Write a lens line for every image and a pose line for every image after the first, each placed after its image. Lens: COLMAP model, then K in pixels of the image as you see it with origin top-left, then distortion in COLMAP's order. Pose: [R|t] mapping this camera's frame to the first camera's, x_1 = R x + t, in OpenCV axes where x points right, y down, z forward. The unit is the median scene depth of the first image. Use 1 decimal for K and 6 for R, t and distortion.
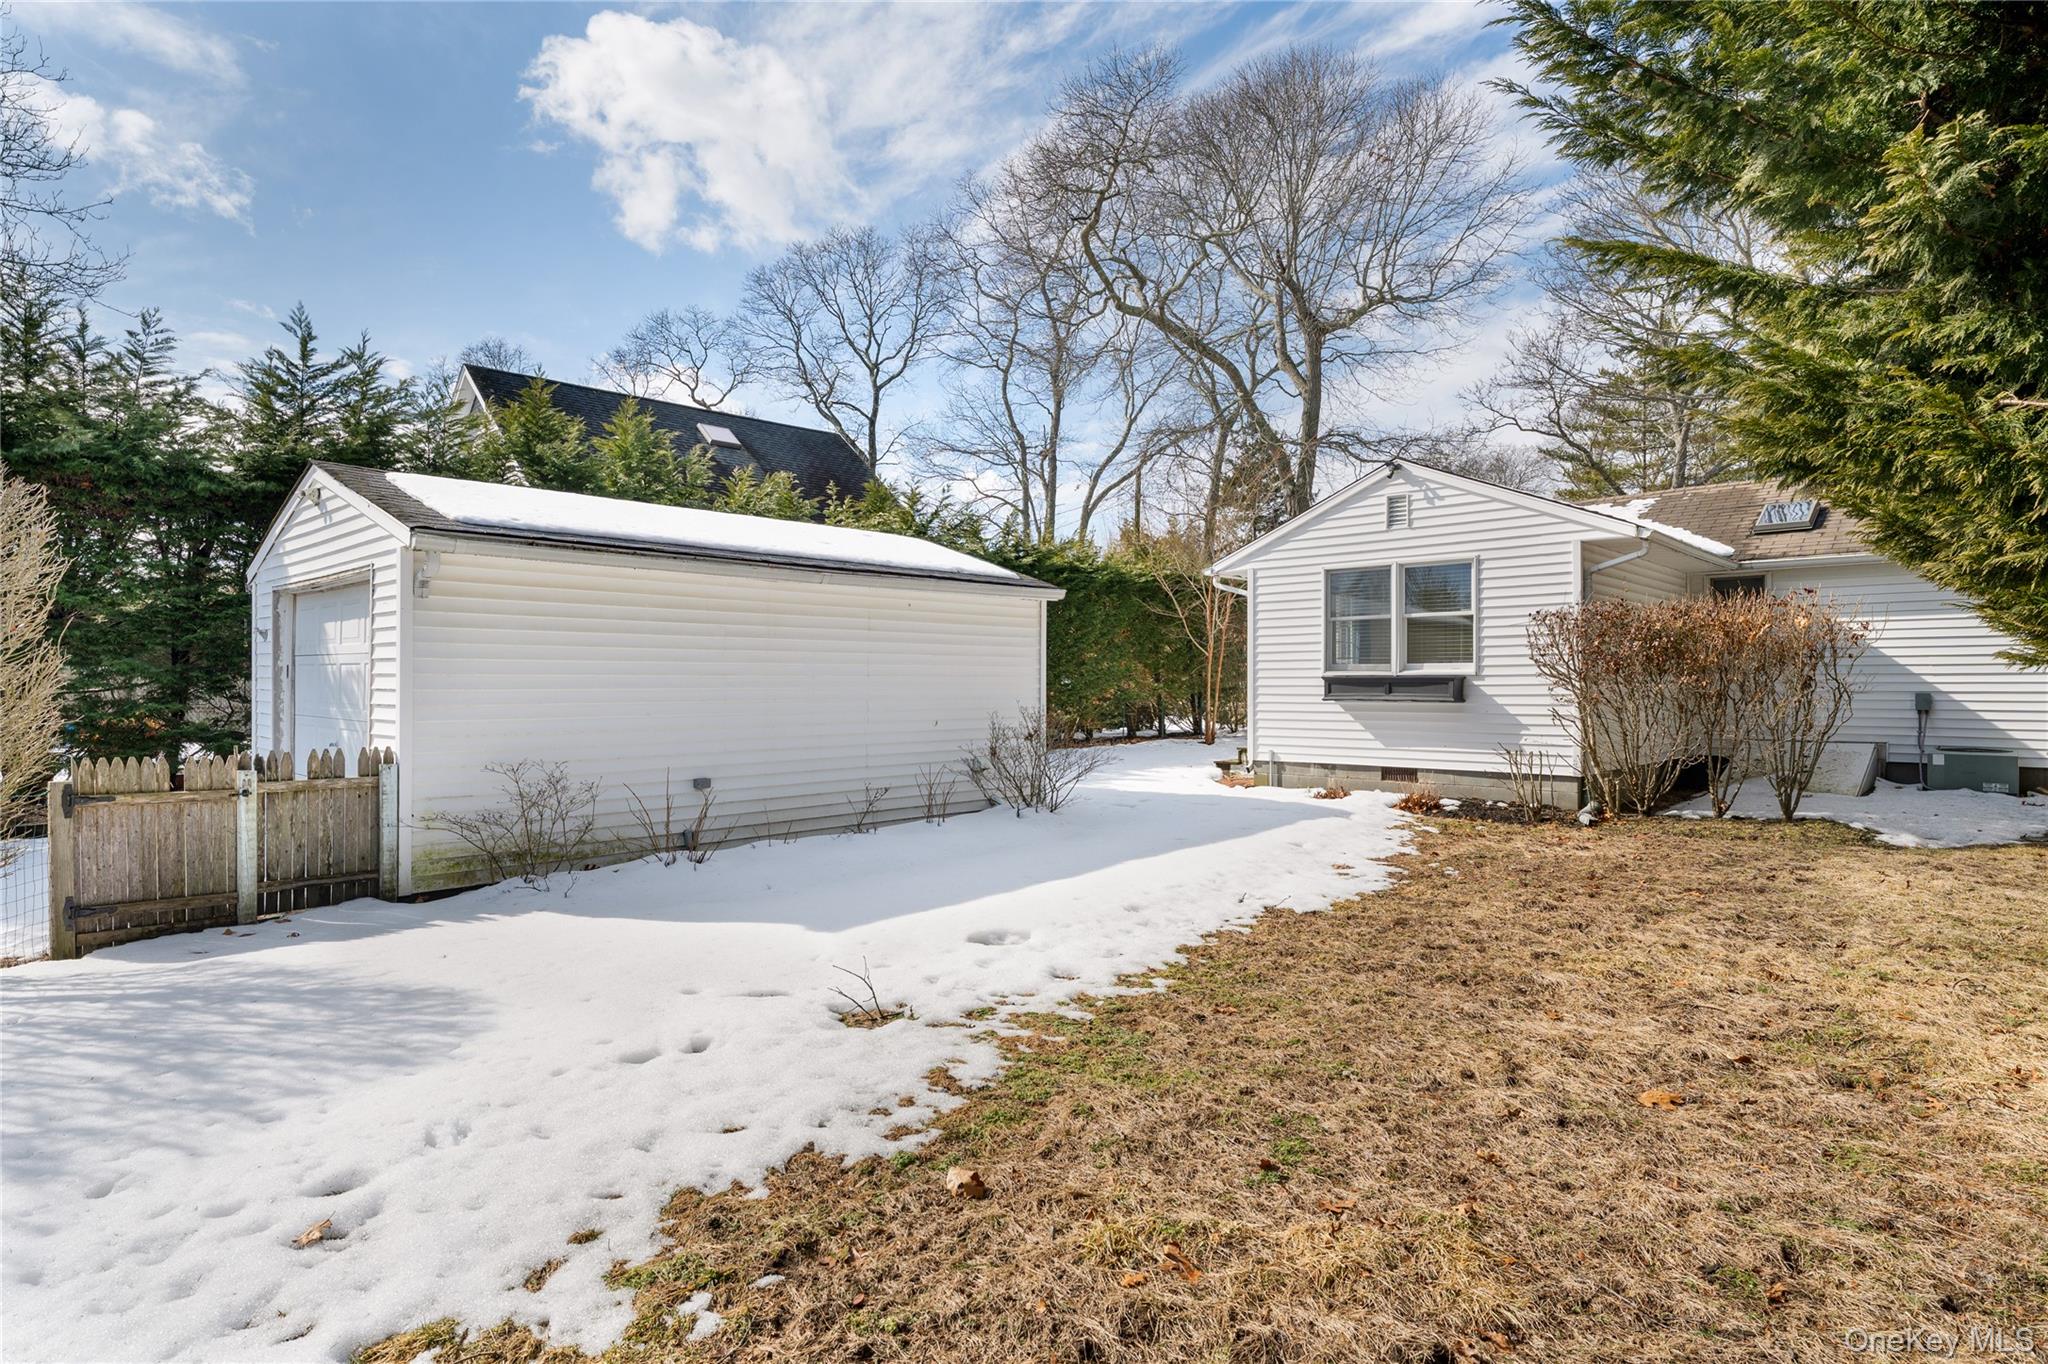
lens RADIAL K [[1096.5, 0, 1024.0], [0, 1096.5, 682.0], [0, 0, 1]] dist [-0.000185, -0.000035]
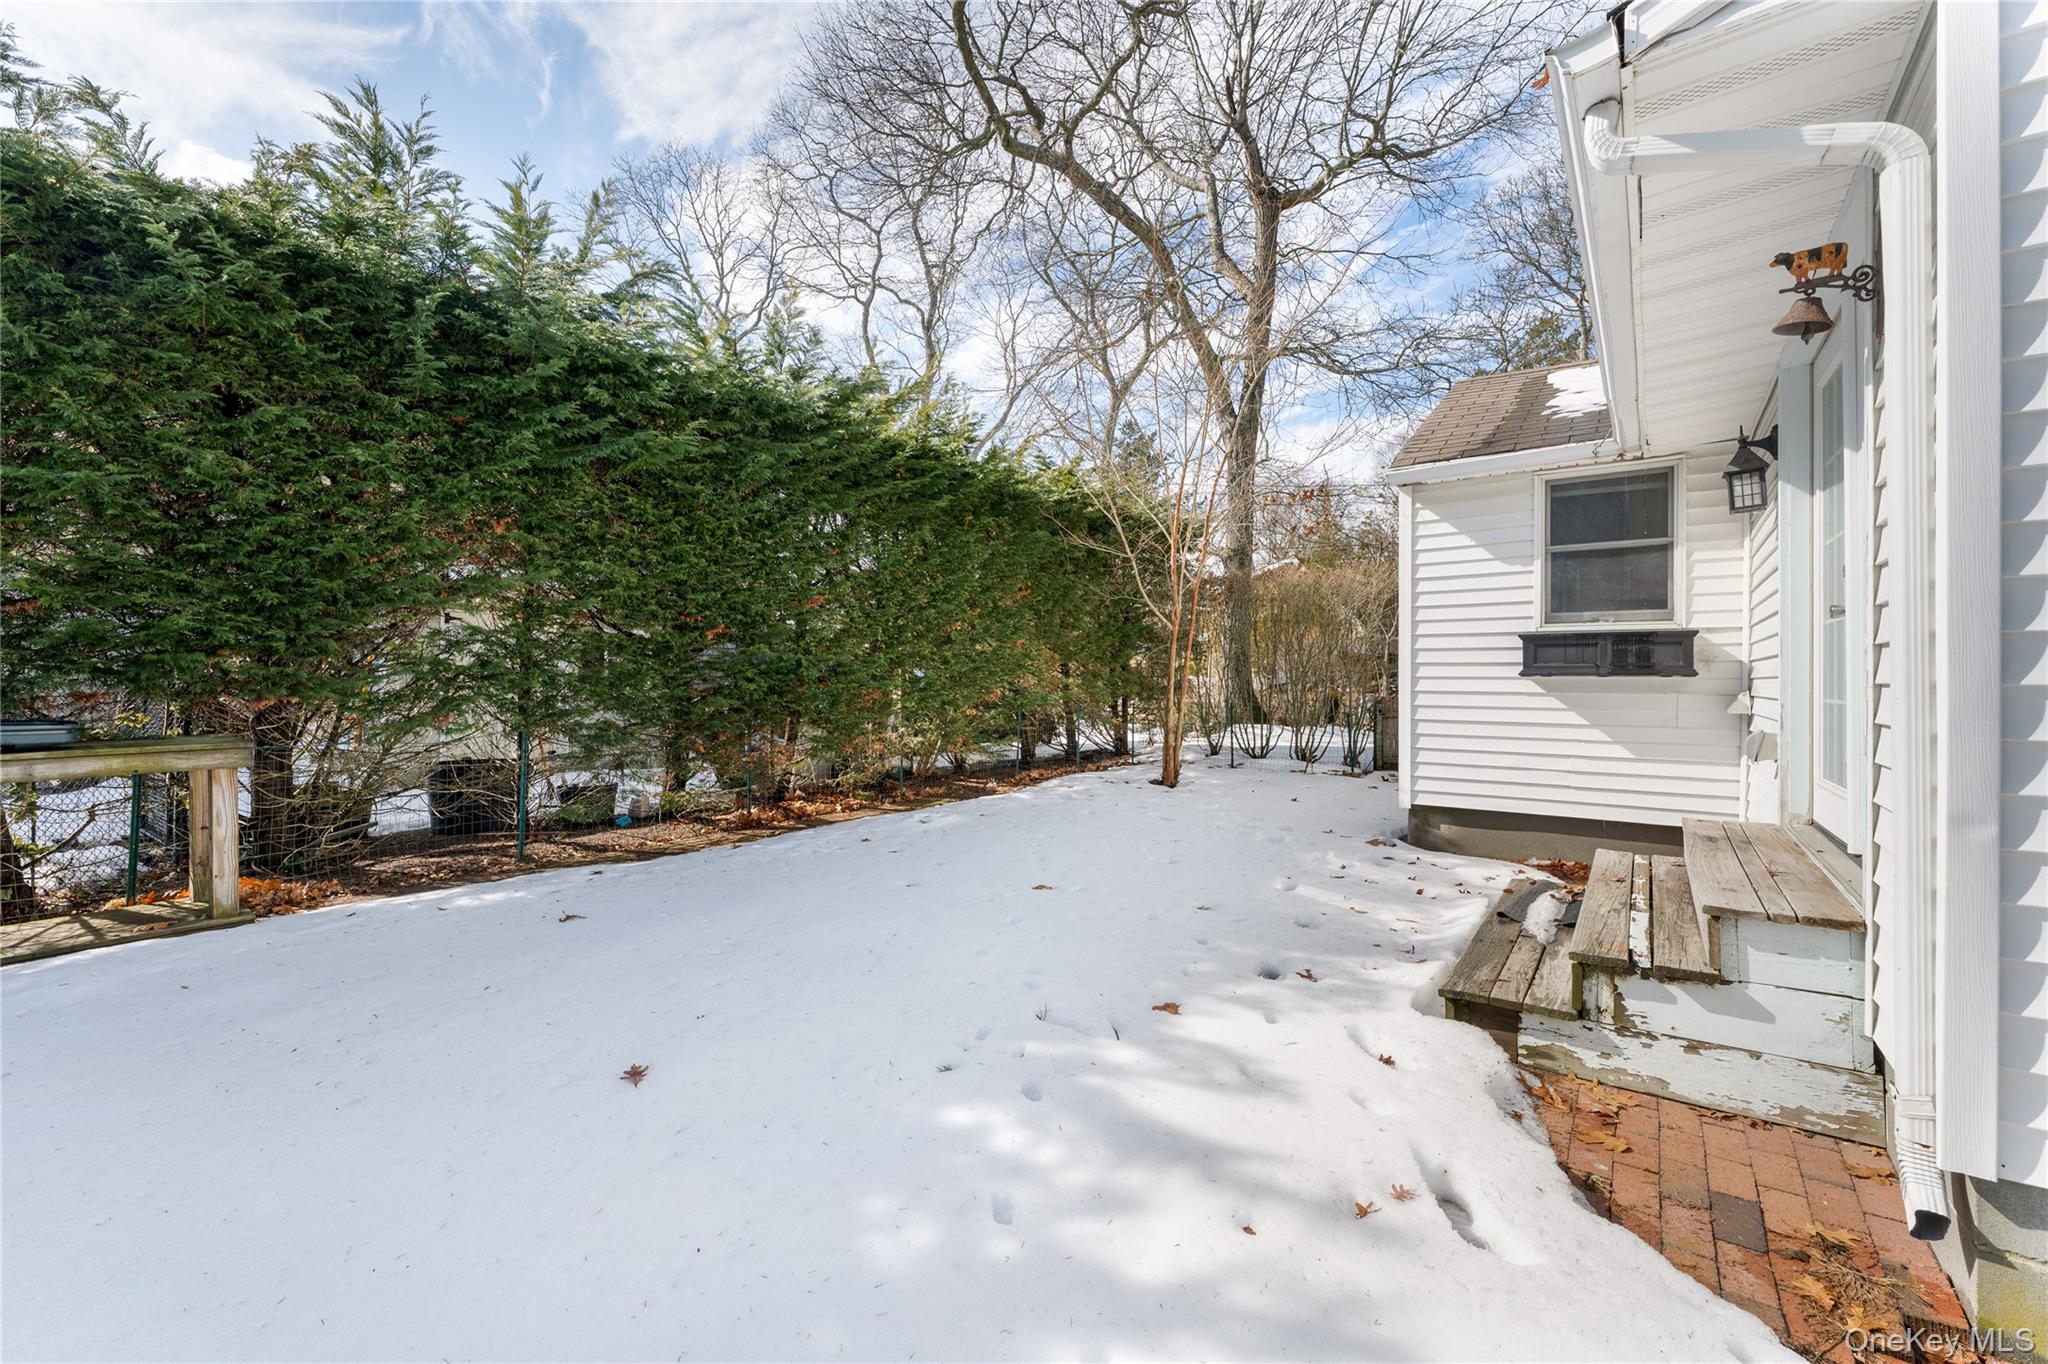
lens RADIAL K [[861.7, 0, 1024.0], [0, 861.7, 682.0], [0, 0, 1]] dist [-0.000066, -0.000009]
pose [[0.992266, 0.005685, 0.123998, 0.030355], [-0.006170, 0.999975, 0.003525, 0.001814], [-0.123975, -0.004263, 0.992276, 0.445738]]
